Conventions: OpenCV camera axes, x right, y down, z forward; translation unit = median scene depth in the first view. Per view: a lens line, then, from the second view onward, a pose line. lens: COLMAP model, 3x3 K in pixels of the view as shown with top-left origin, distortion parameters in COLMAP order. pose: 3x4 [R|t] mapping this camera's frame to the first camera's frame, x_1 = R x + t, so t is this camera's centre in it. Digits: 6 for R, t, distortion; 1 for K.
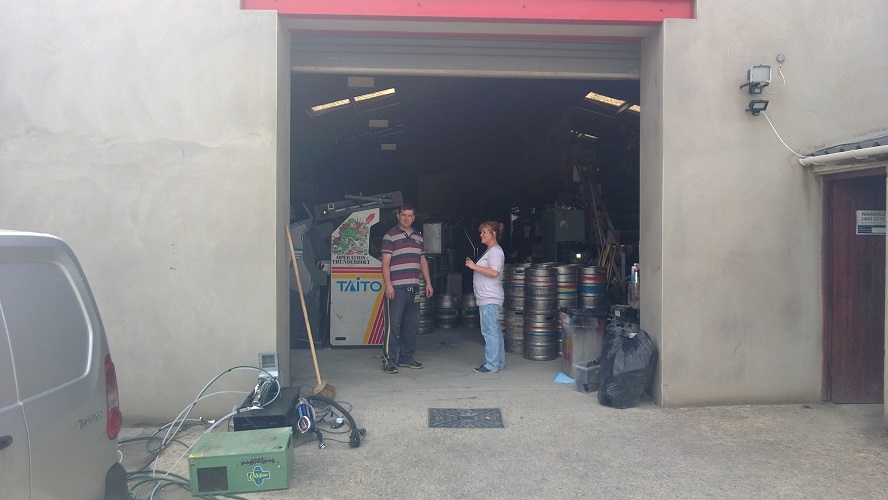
lens RADIAL K [[675.2, 0, 445.7], [0, 675.2, 248.1], [0, 0, 1]] dist [-0.003653, -0.003555]
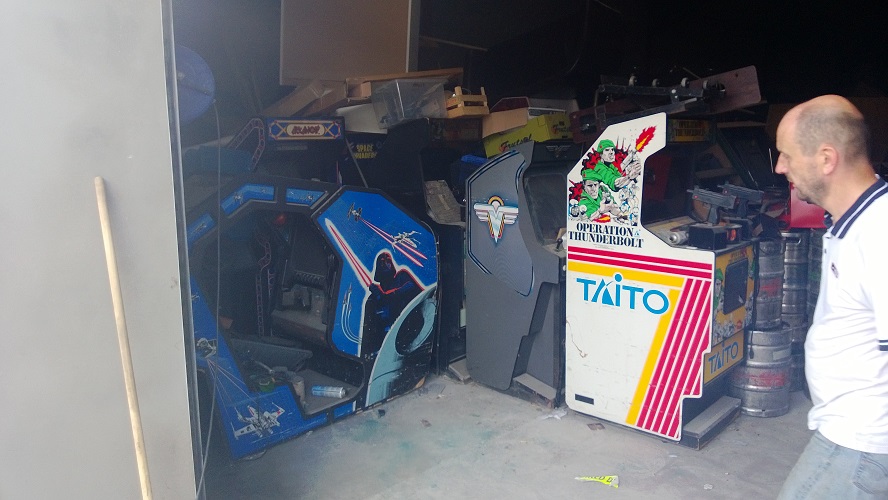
lens RADIAL K [[675.2, 0, 456.1], [0, 675.2, 233.6], [0, 0, 1]] dist [-0.003653, -0.003555]
pose [[0.684217, 0.085747, -0.724220, 0.113326], [-0.001562, 0.993234, 0.116123, -0.034365], [0.729277, -0.078322, 0.679721, 0.628712]]
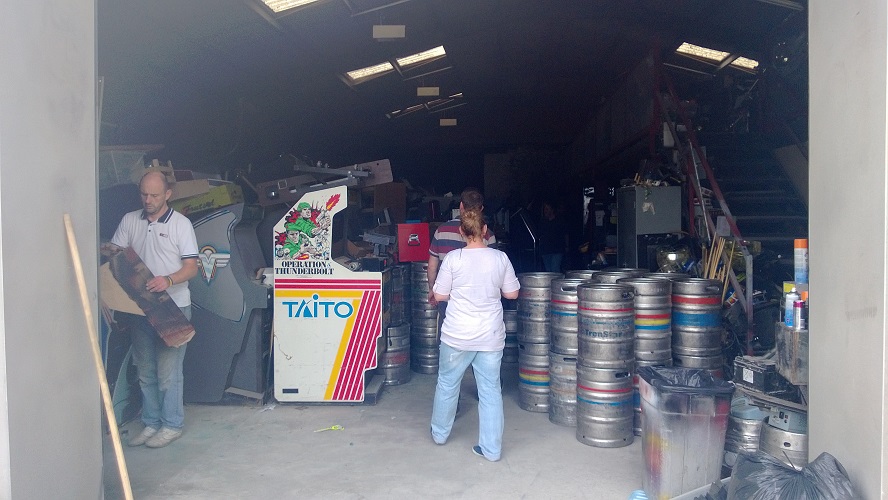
lens RADIAL K [[720.9, 0, 442.9], [0, 720.9, 245.0], [0, 0, 1]] dist [-0.028906, -0.017919]
pose [[0.993762, -0.005885, -0.111366, 0.065001], [0.007432, 0.999882, 0.013478, -0.012393], [0.111274, -0.014221, 0.993688, 0.342024]]
